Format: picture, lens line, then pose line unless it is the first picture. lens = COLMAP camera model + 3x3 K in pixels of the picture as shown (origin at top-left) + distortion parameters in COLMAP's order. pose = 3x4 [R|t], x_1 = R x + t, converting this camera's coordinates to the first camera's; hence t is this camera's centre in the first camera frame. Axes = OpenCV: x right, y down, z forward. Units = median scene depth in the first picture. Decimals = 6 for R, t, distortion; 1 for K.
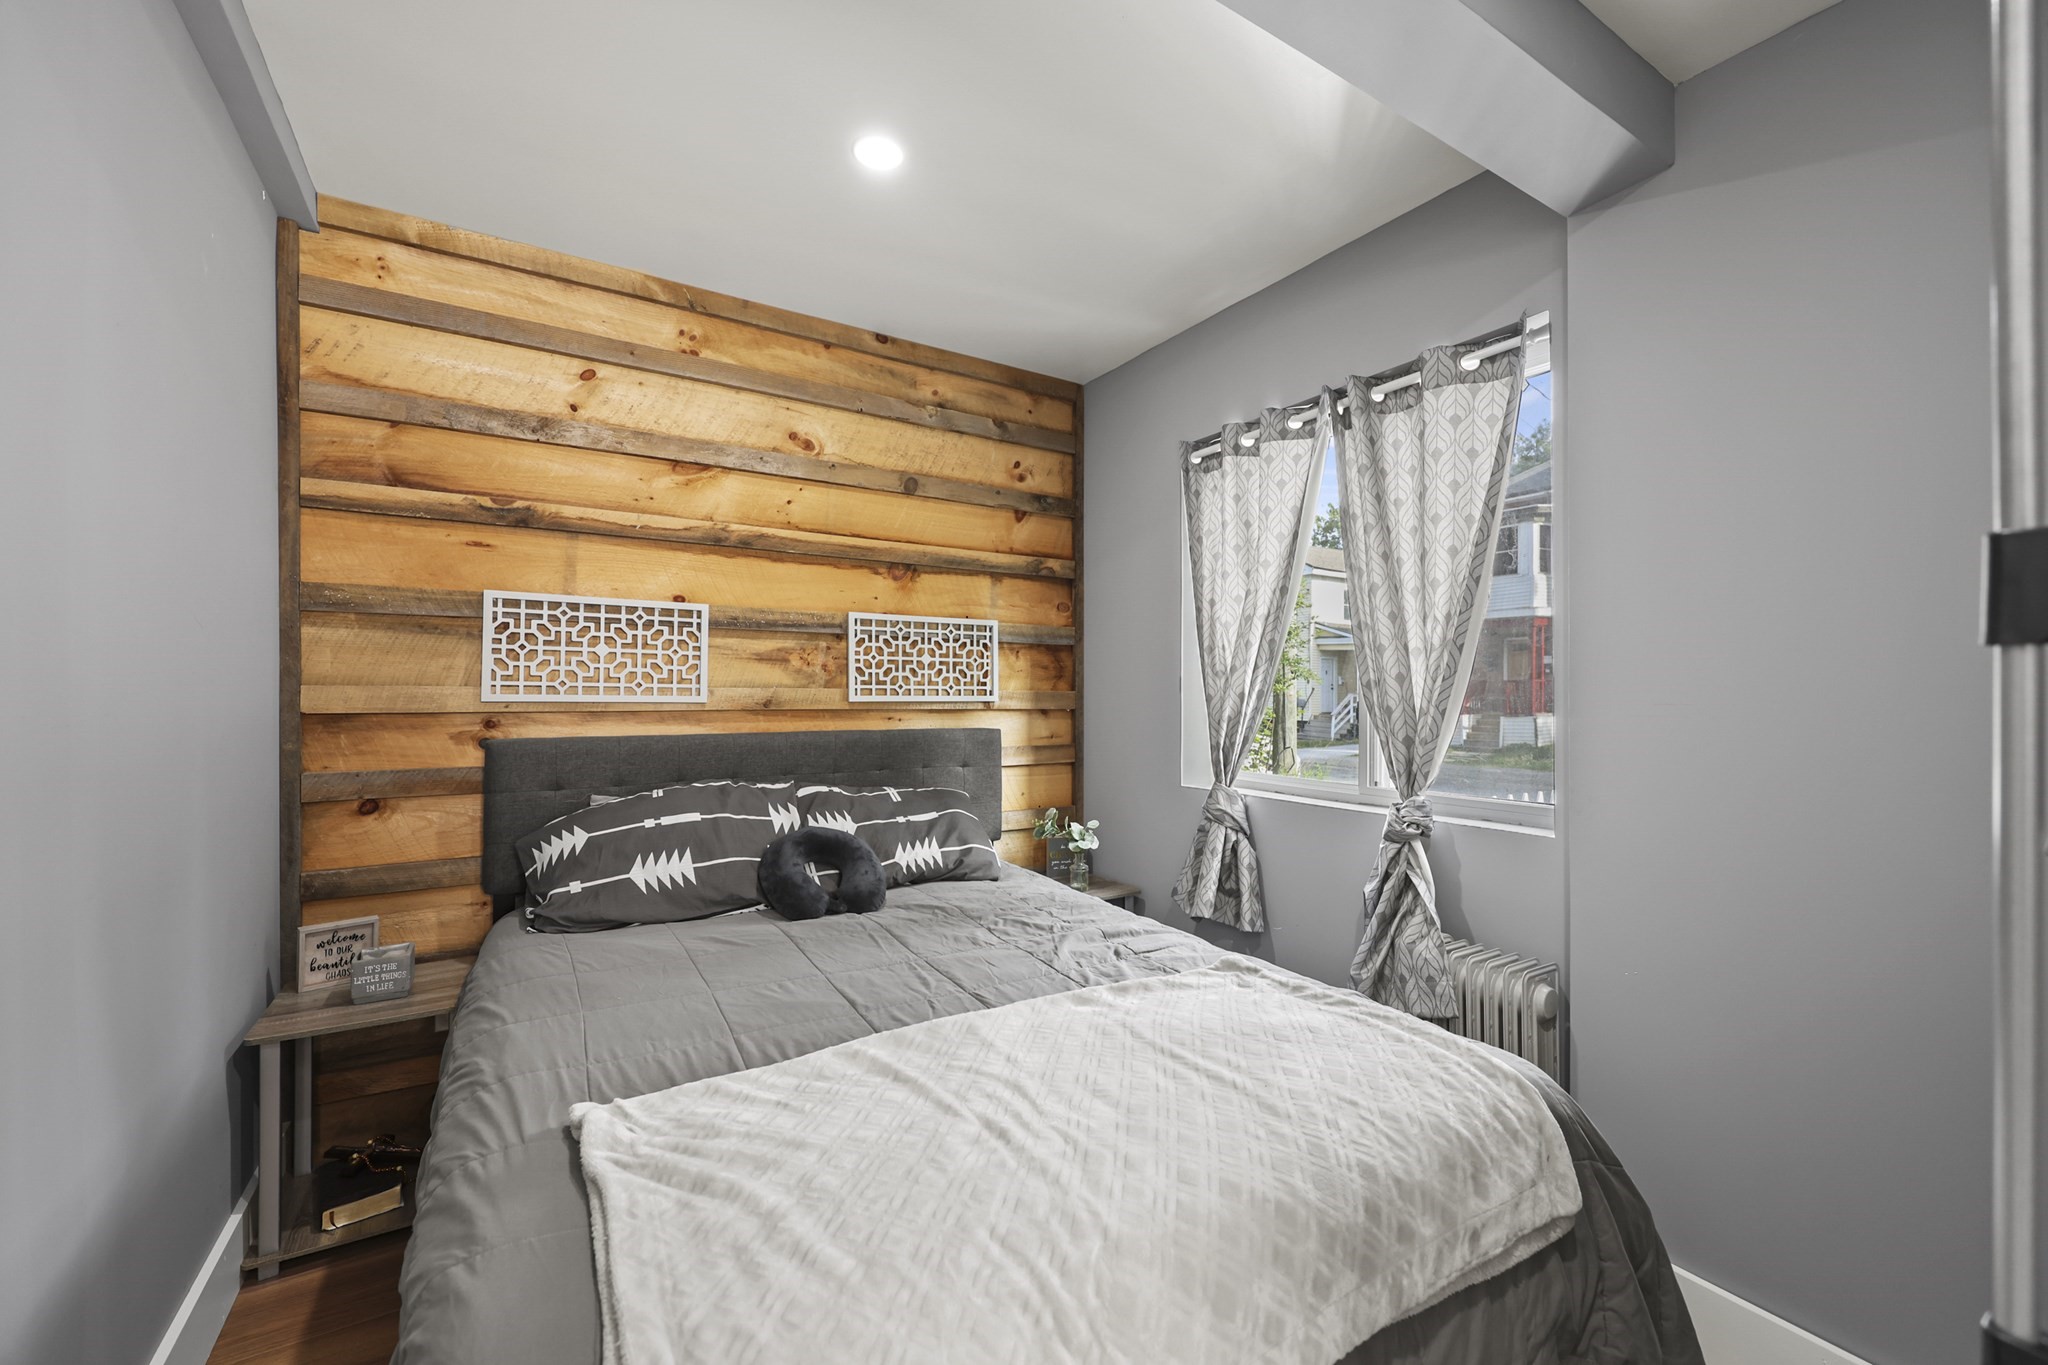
lens RADIAL K [[824.3, 0, 1027.6], [0, 824.3, 687.0], [0, 0, 1]] dist [0.001016, 0.000043]
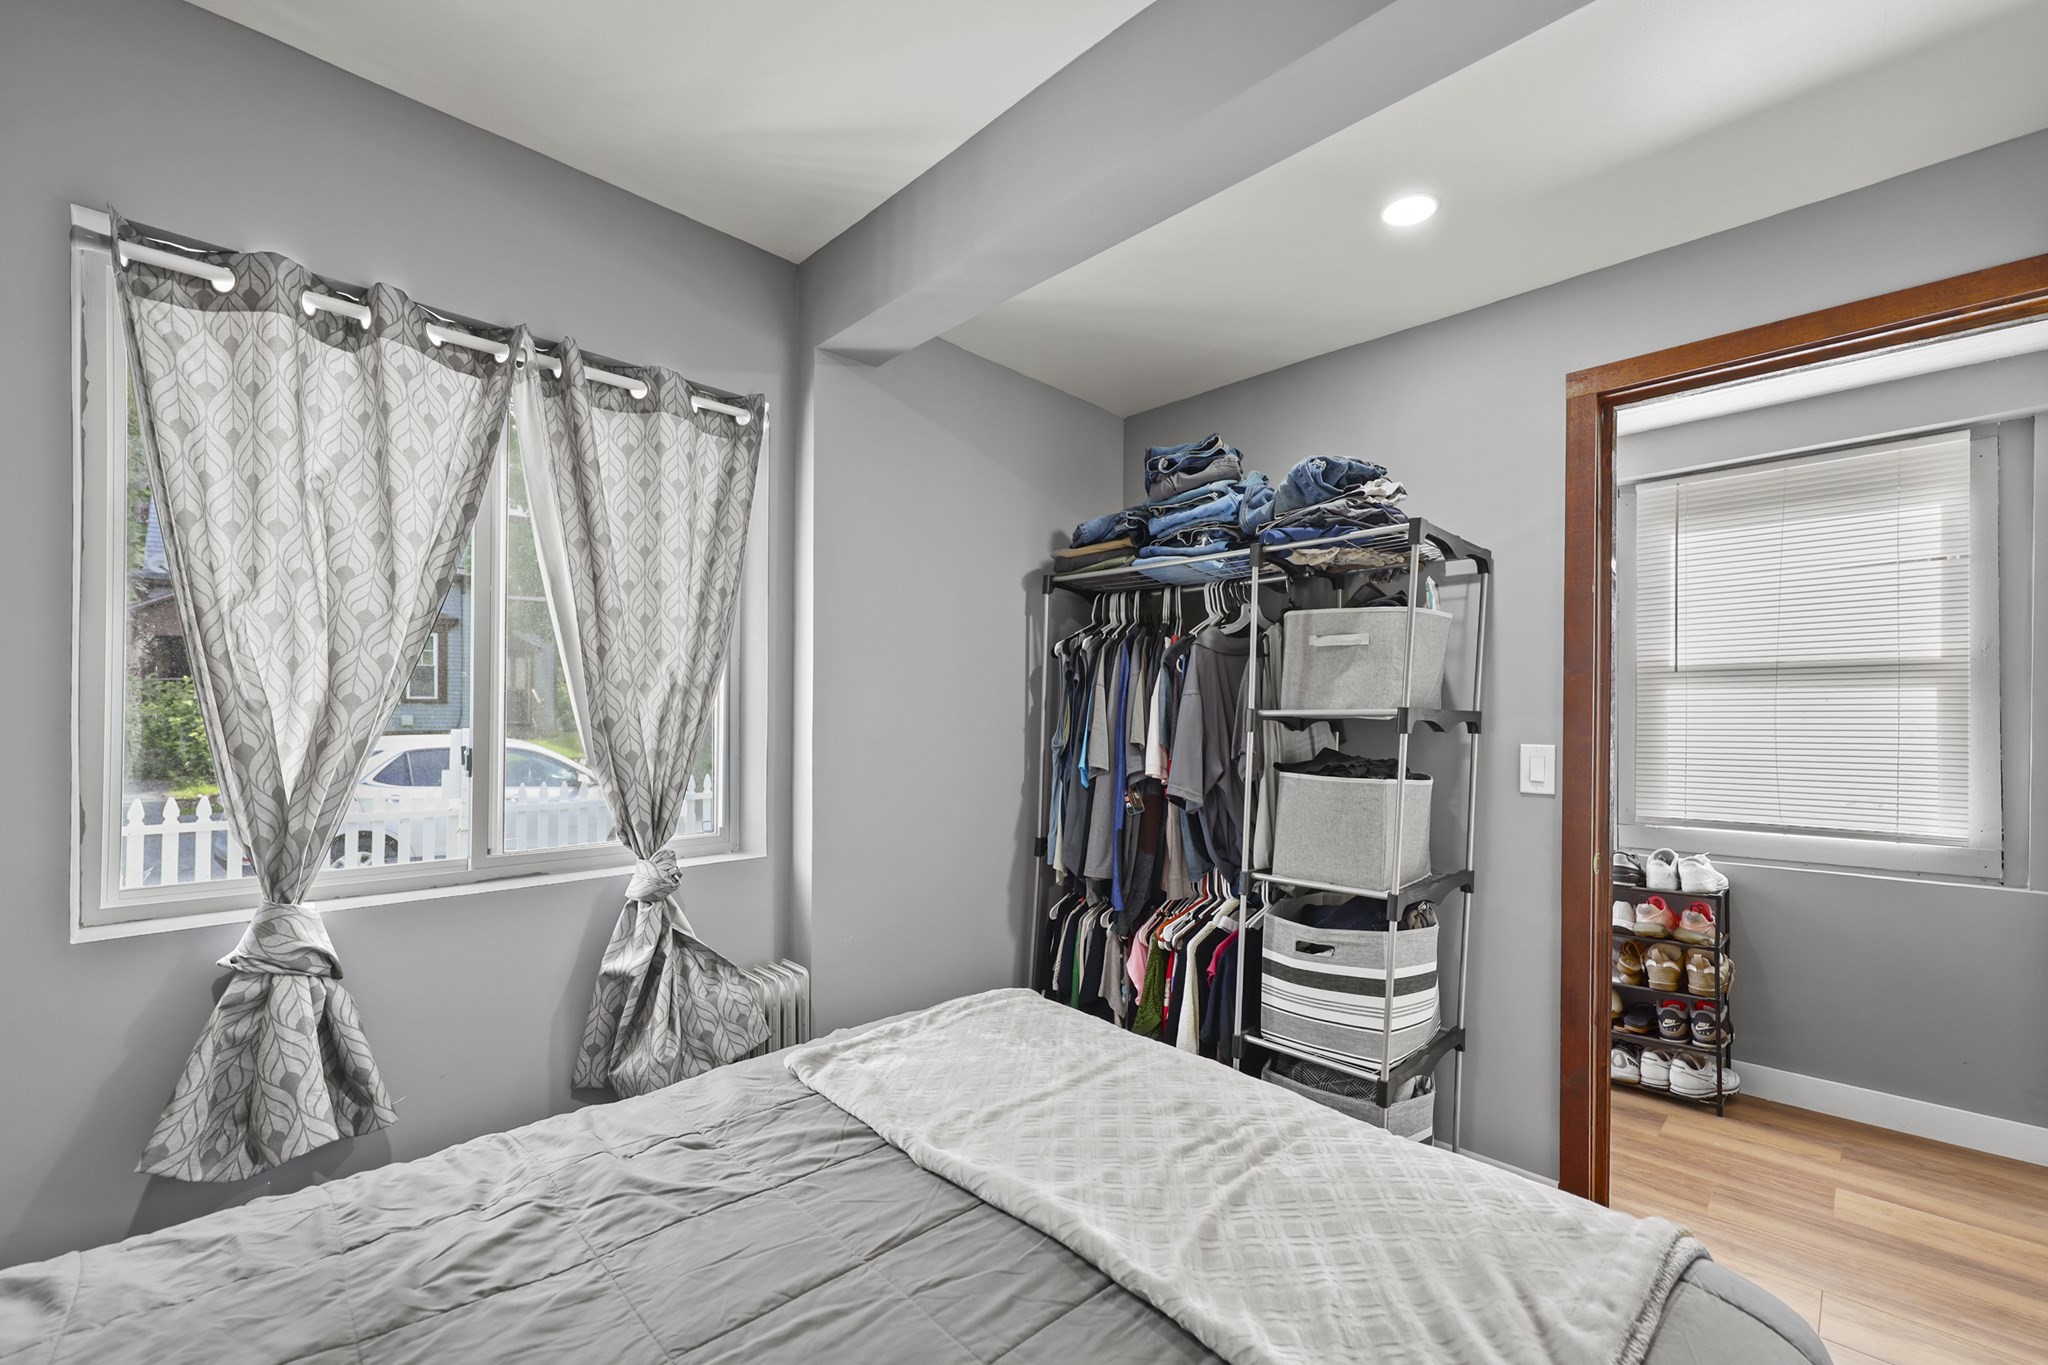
lens RADIAL K [[824.3, 0, 1051.8], [0, 824.3, 716.9], [0, 0, 1]] dist [0.001016, 0.000043]
pose [[-0.234719, -0.006176, 0.972044, -0.557031], [-0.014537, 0.999890, 0.002843, -0.023210], [-0.971955, -0.013463, -0.234783, 0.827545]]
